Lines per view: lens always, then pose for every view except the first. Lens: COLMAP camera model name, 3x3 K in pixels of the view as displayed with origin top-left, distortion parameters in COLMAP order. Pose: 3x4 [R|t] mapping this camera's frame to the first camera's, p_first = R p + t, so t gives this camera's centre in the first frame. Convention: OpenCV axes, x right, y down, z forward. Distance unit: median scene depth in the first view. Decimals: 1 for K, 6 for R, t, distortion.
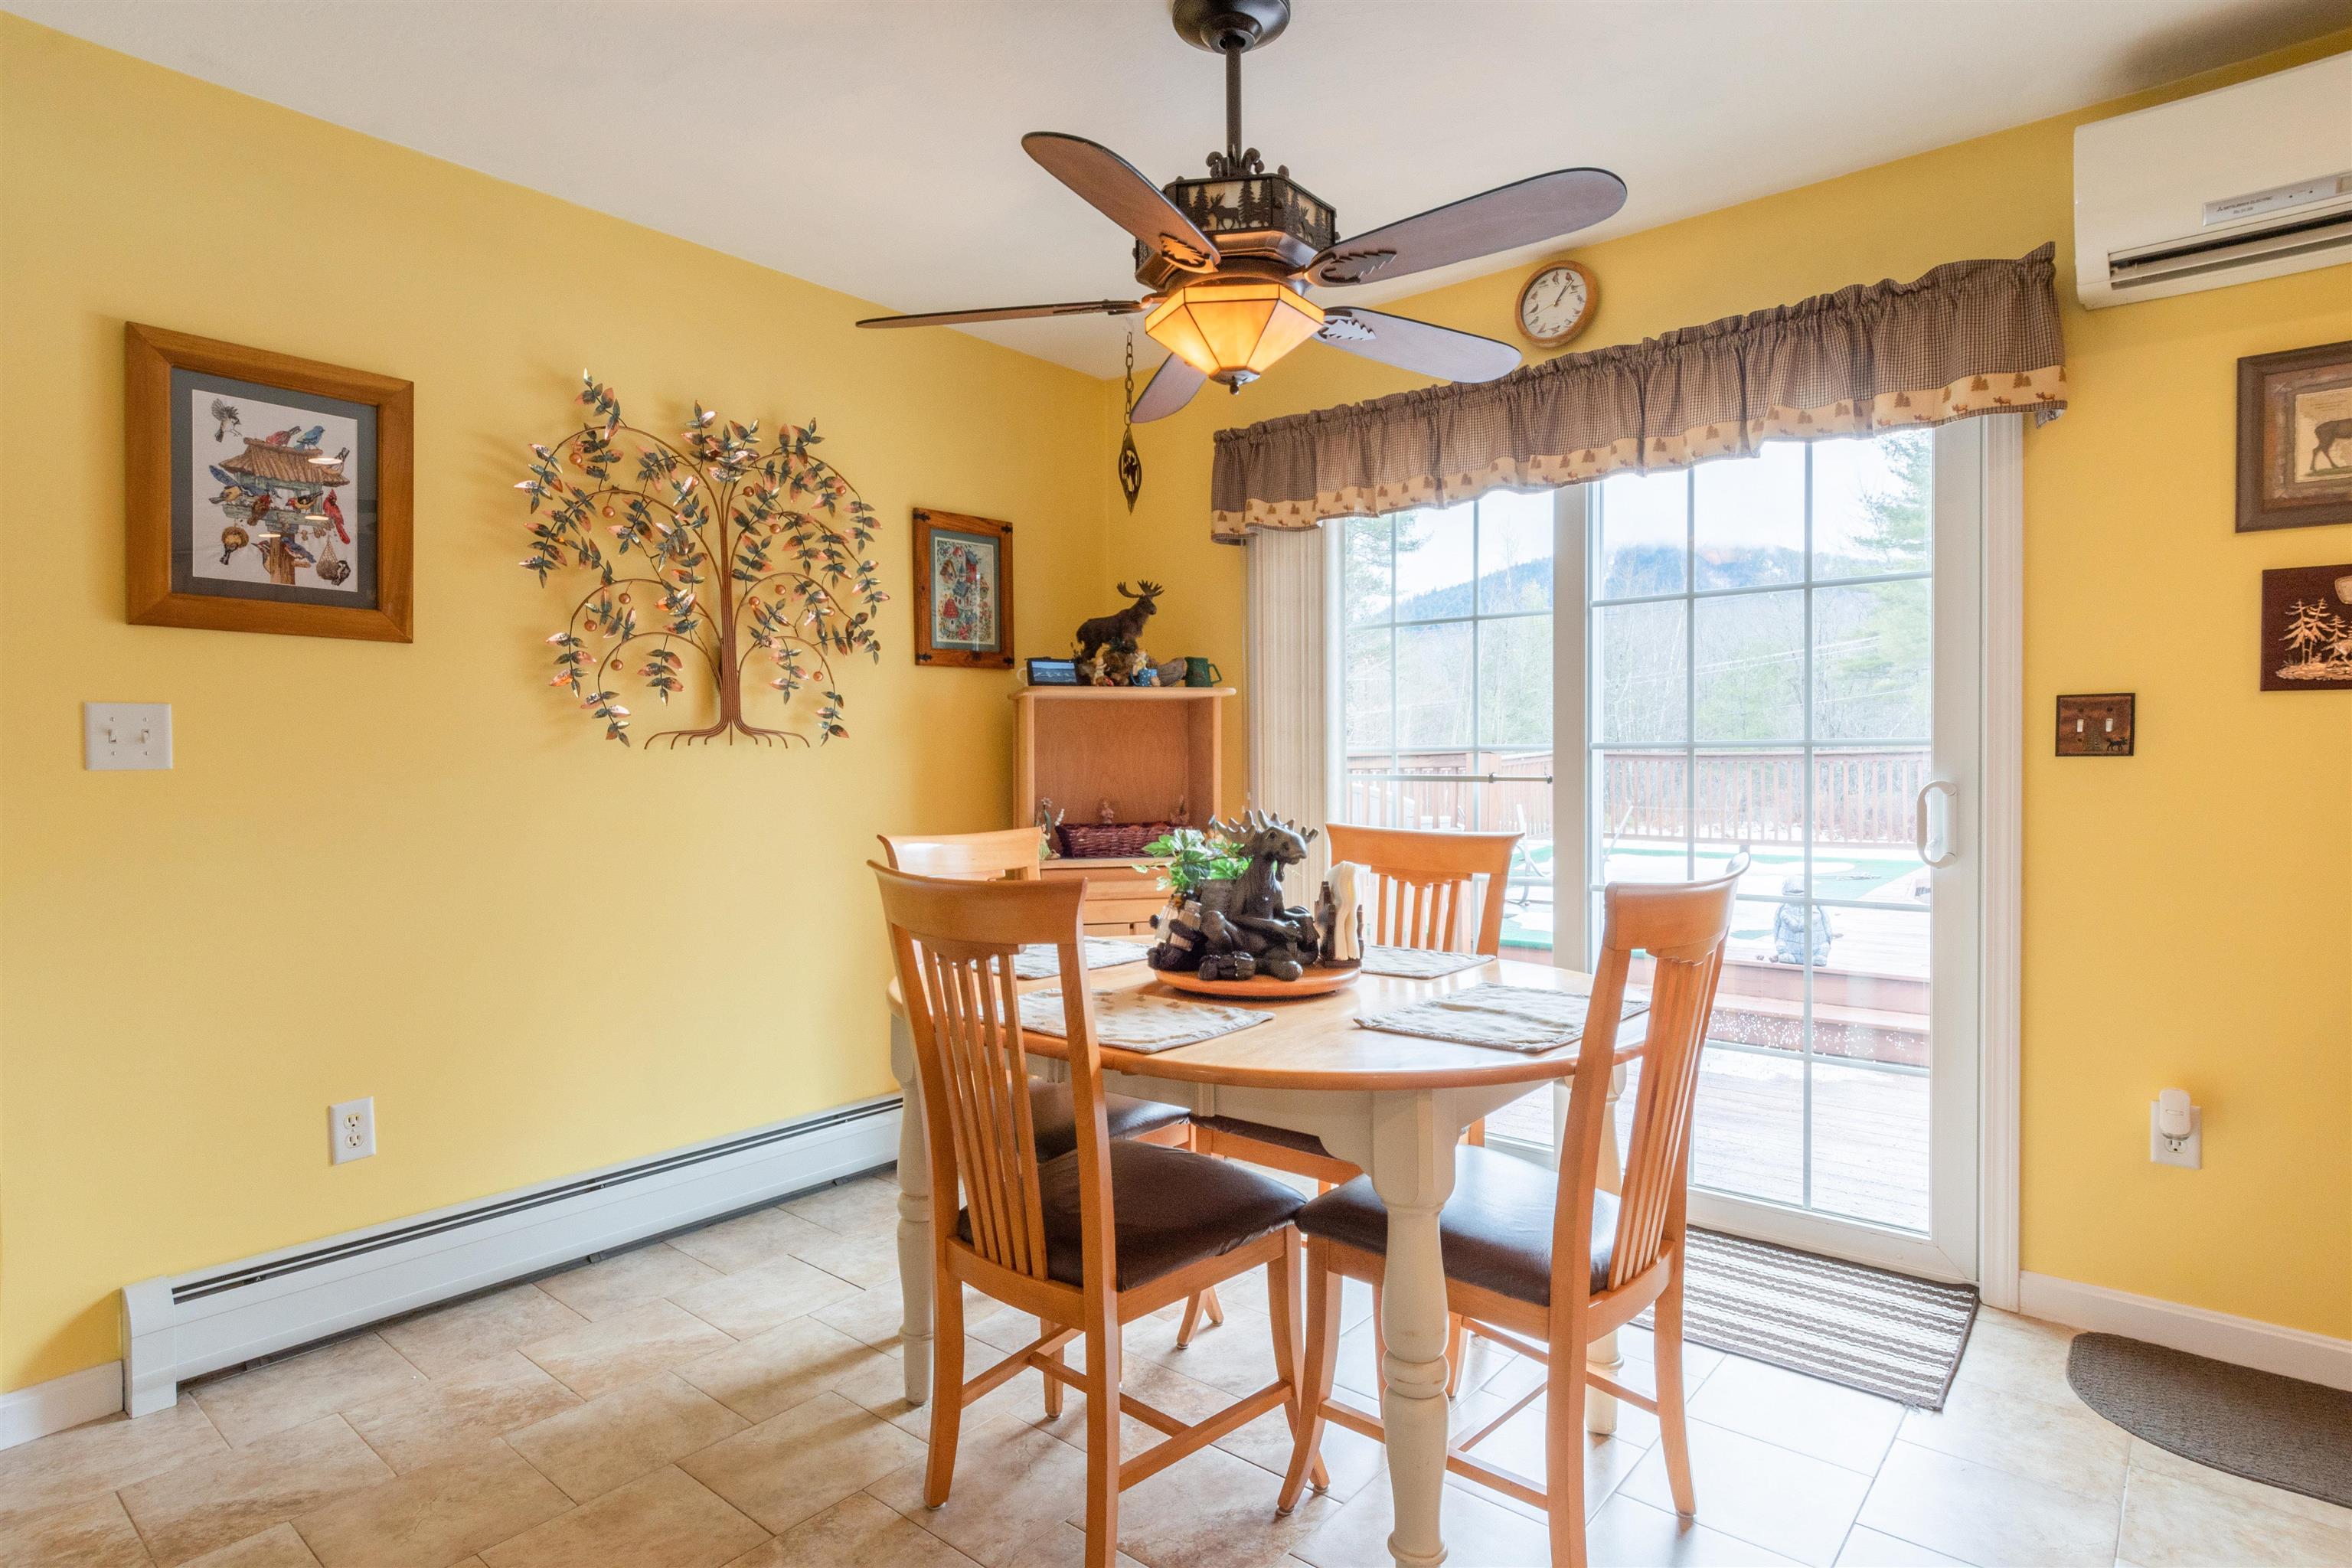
lens RADIAL K [[1240.2, 0, 1176.0], [0, 1240.2, 784.0], [0, 0, 1]] dist [-0.000346, -0.000501]
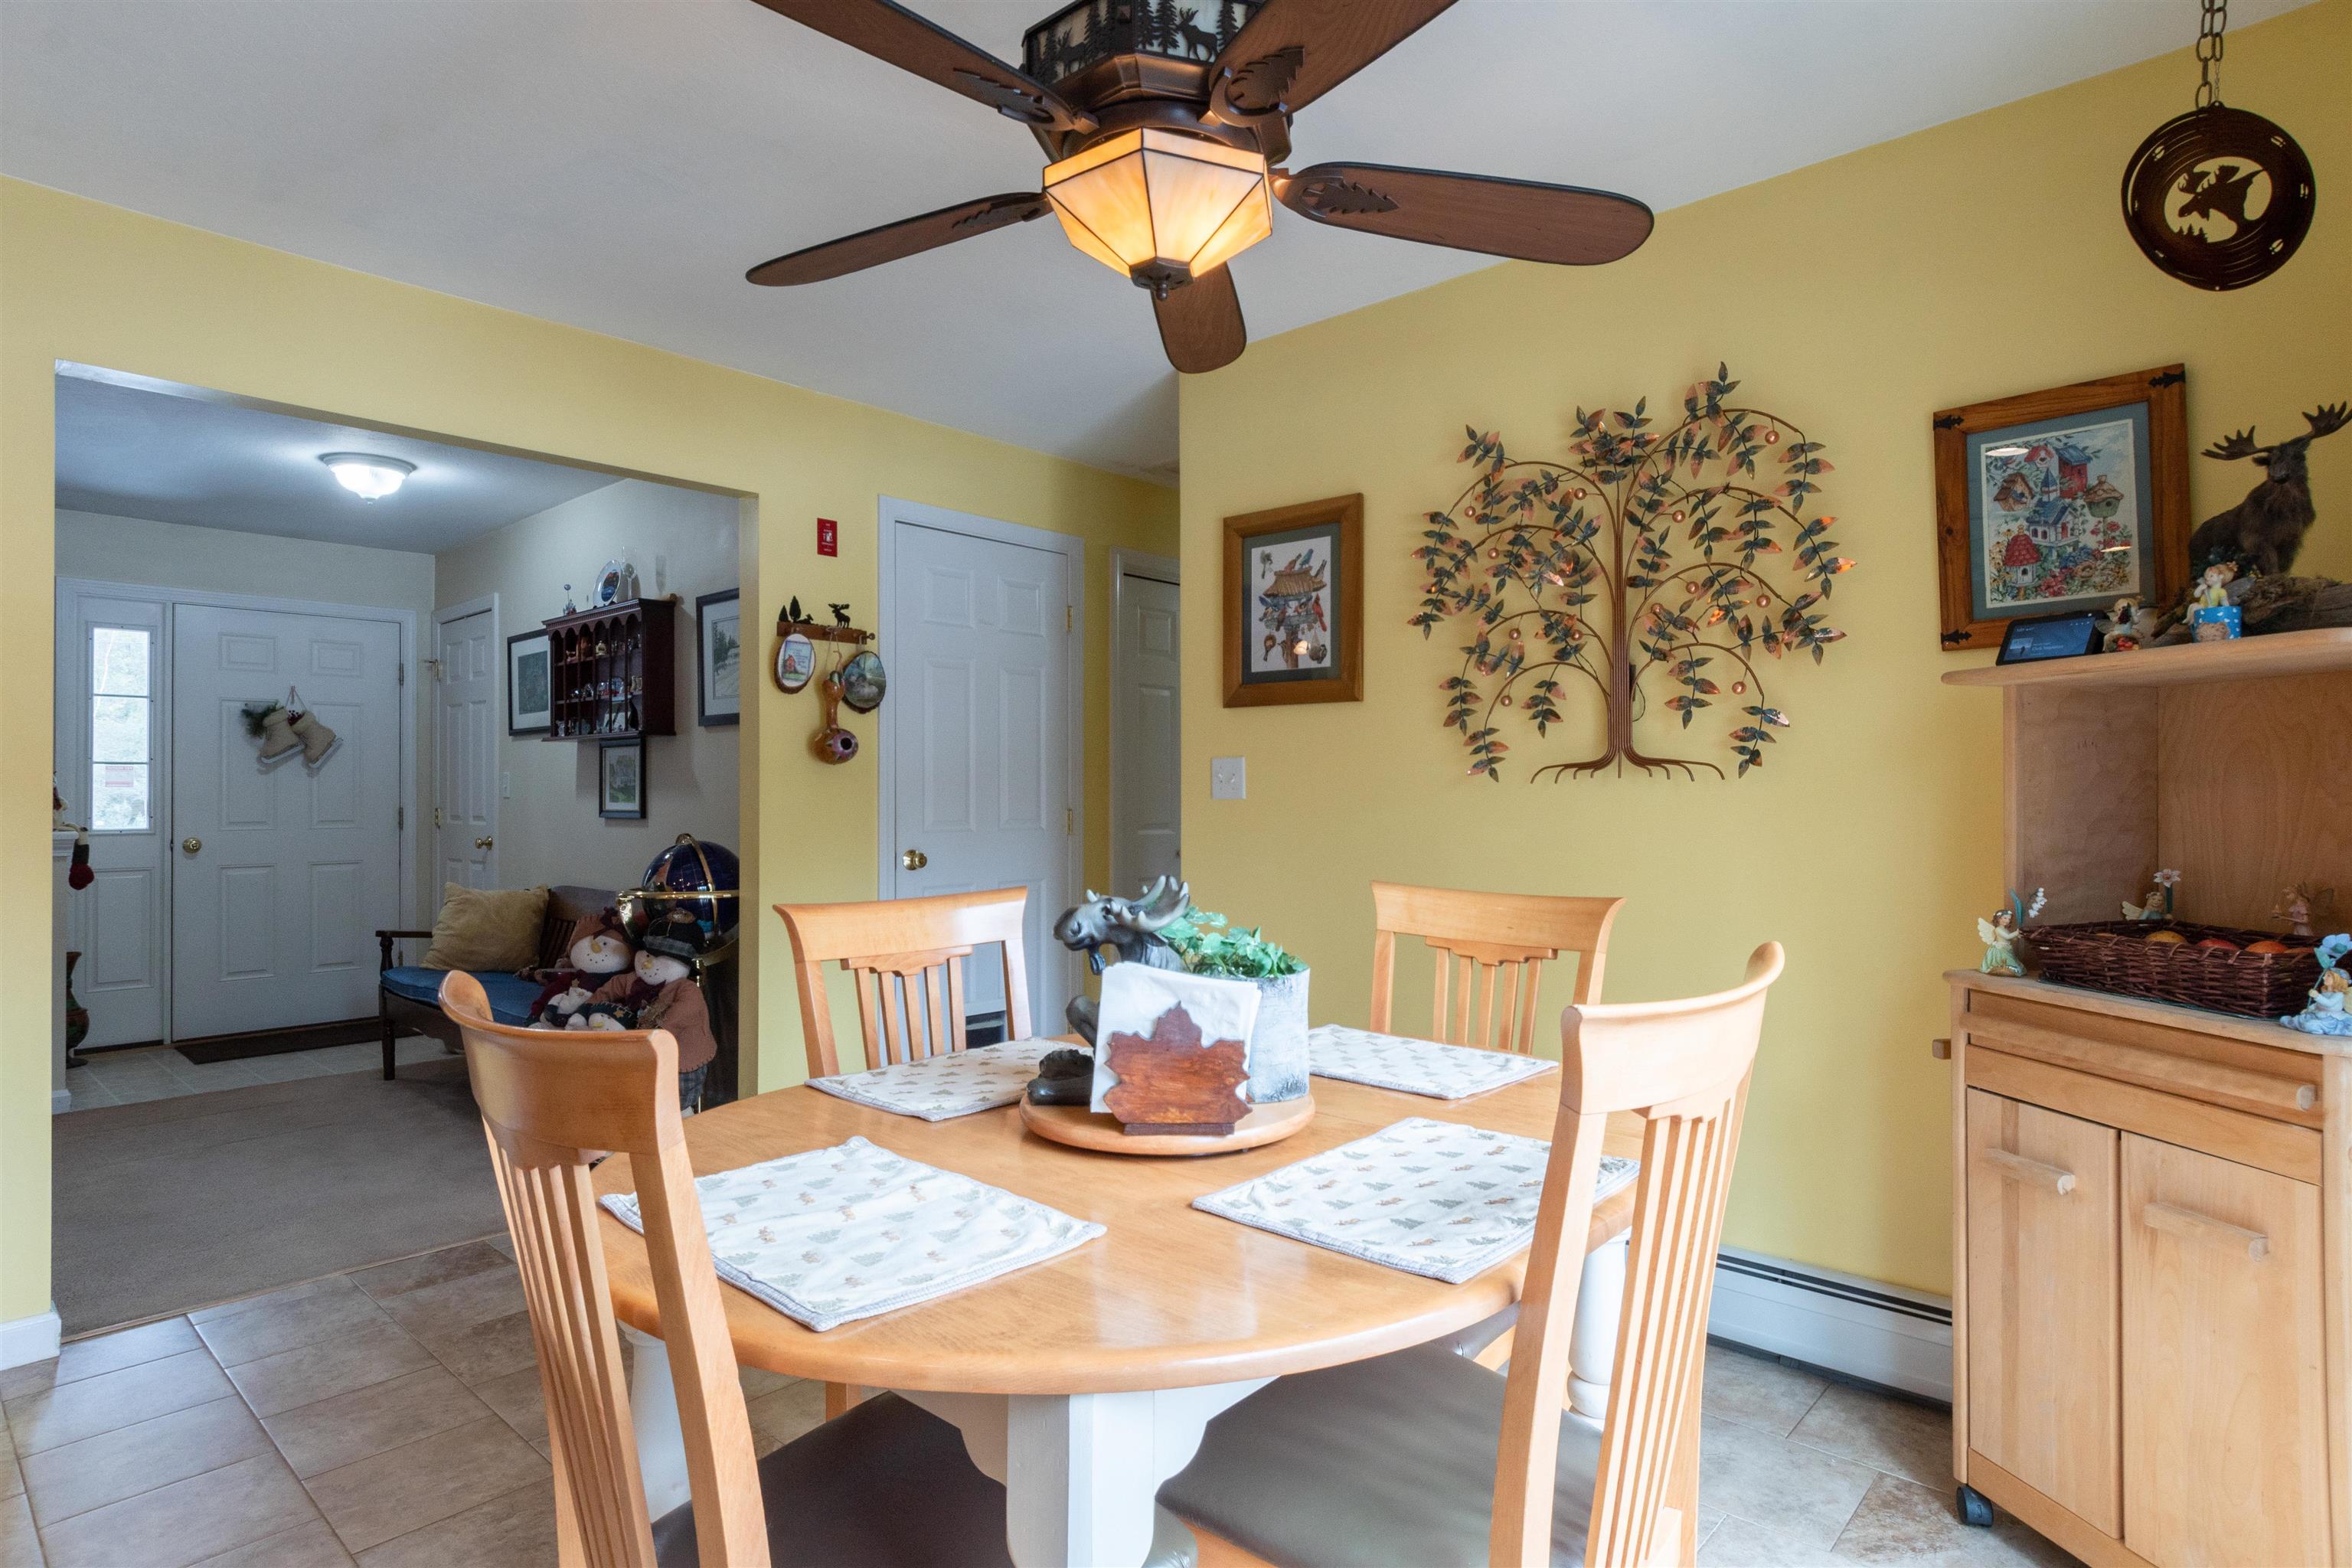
lens RADIAL K [[1240.2, 0, 1176.0], [0, 1240.2, 784.0], [0, 0, 1]] dist [-0.000346, -0.000501]
pose [[-0.043846, -0.001460, -0.999037, 0.533811], [-0.017287, 0.999850, -0.000703, -0.021139], [0.998889, 0.017239, -0.043865, 0.723234]]
